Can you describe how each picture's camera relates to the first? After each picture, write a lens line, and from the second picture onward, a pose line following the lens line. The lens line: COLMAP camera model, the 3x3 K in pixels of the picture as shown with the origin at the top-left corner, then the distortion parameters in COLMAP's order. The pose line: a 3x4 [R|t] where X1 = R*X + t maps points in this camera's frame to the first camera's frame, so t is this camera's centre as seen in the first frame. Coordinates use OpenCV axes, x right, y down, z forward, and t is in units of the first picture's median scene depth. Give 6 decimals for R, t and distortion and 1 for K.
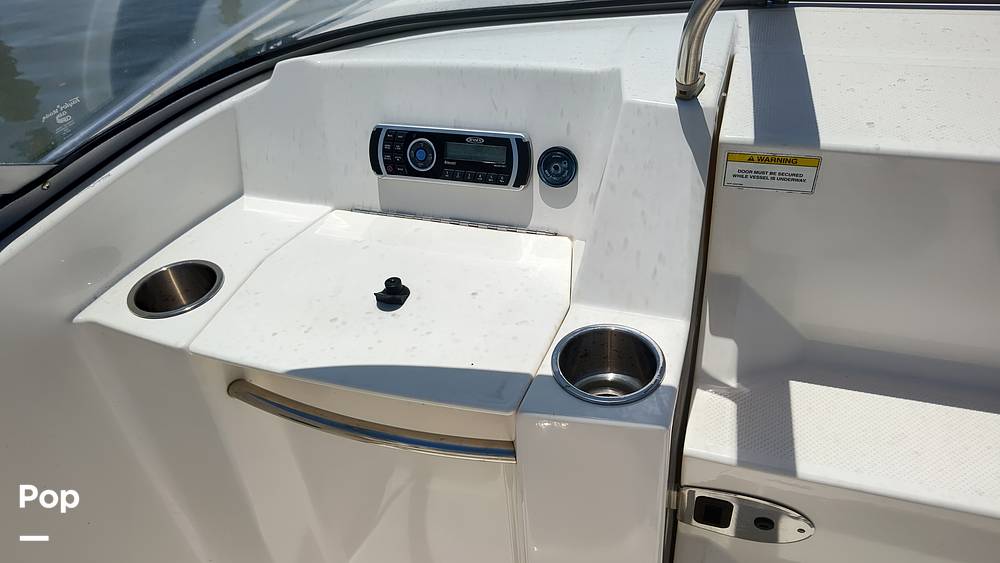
lens RADIAL K [[682.5, 0, 497.3], [0, 682.5, 280.1], [0, 0, 1]] dist [0.031531, -0.050688]
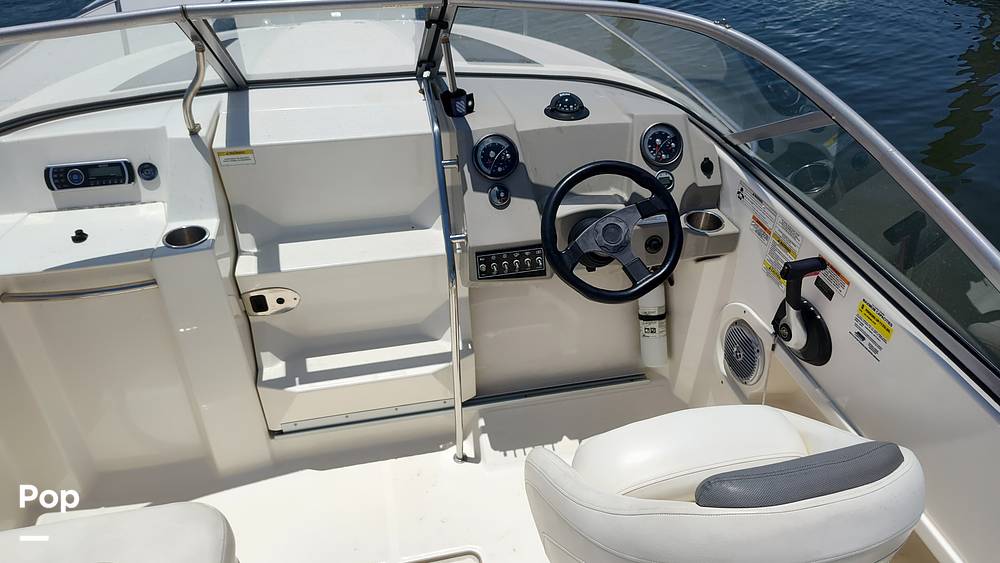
lens RADIAL K [[682.5, 0, 509.0], [0, 682.5, 283.8], [0, 0, 1]] dist [0.031531, -0.050688]
pose [[0.845349, -0.227525, 0.483341, -0.080603], [0.257320, 0.966314, 0.004831, 0.480962], [-0.468158, 0.120289, 0.875419, -1.469039]]
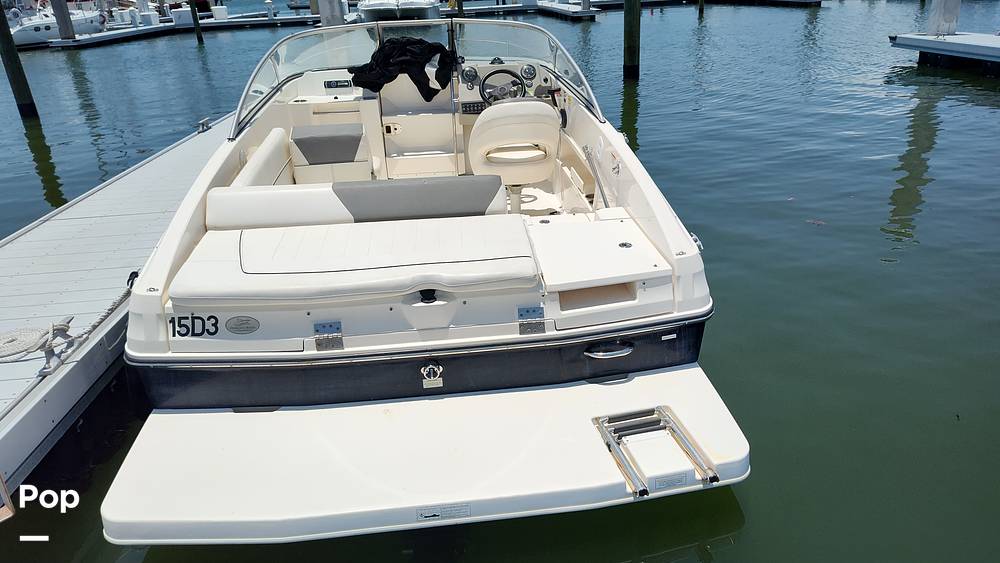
lens RADIAL K [[682.5, 0, 505.6], [0, 682.5, 280.0], [0, 0, 1]] dist [0.031531, -0.050688]
pose [[0.912420, -0.103917, 0.395842, -1.435783], [0.206777, 0.951745, -0.226771, 3.486676], [-0.353175, 0.288761, 0.889879, -4.915395]]
